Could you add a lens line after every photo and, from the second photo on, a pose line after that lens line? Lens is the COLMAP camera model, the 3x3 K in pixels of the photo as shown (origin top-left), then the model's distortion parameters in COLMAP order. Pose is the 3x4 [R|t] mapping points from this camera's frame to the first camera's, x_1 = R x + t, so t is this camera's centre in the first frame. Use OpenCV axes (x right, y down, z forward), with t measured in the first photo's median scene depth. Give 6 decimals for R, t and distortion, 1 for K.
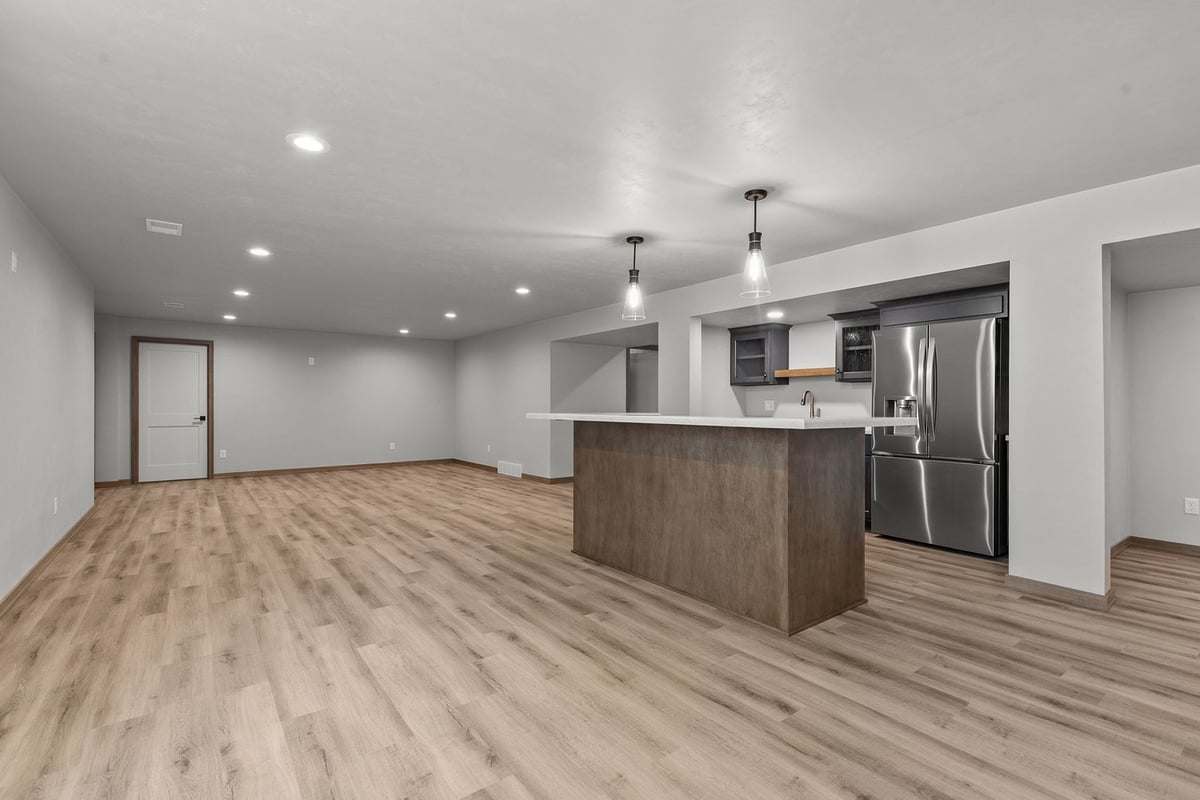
lens RADIAL K [[544.6, 0, 603.8], [0, 544.6, 399.1], [0, 0, 1]] dist [0.005558, 0.000126]
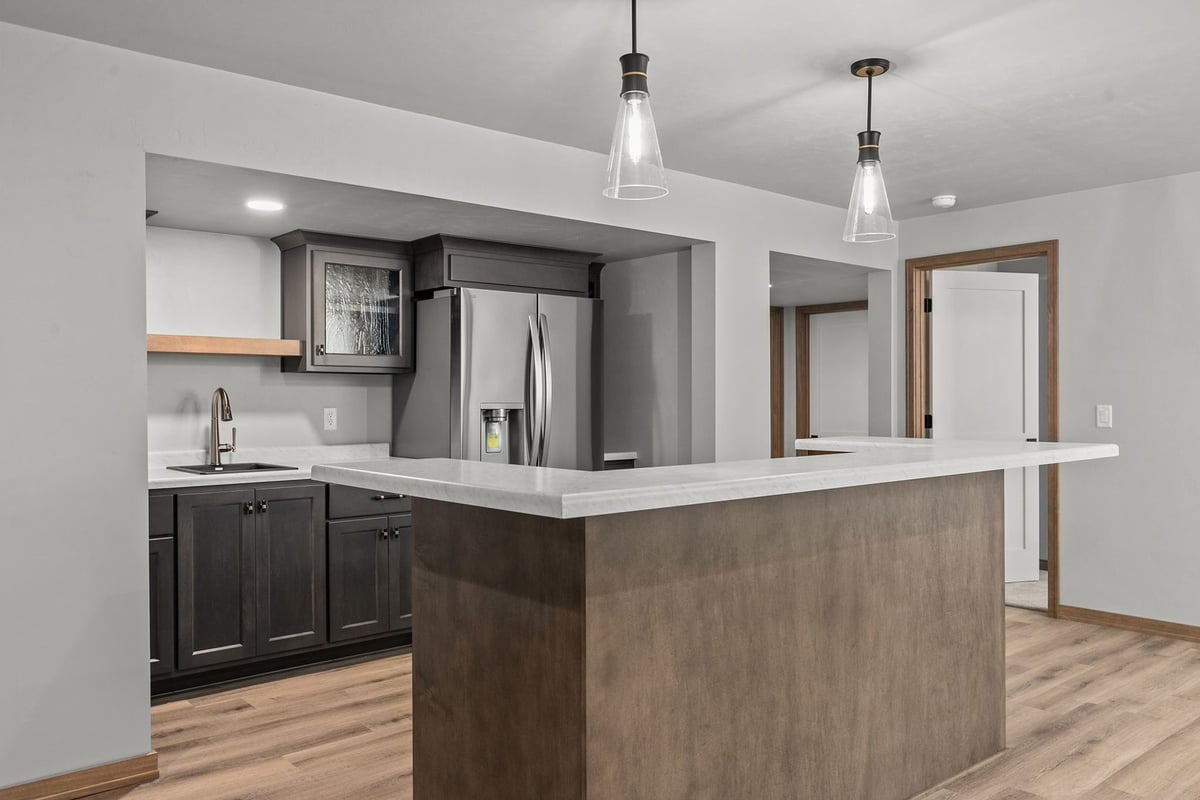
lens RADIAL K [[926.0, 0, 600.0], [0, 926.0, 402.3], [0, 0, 1]] dist [-0.011570, 0.002136]
pose [[-0.059011, -0.007288, 0.998231, -0.713601], [-0.009510, 0.999932, 0.006738, -0.019033], [-0.998212, -0.009096, -0.059077, 1.395159]]
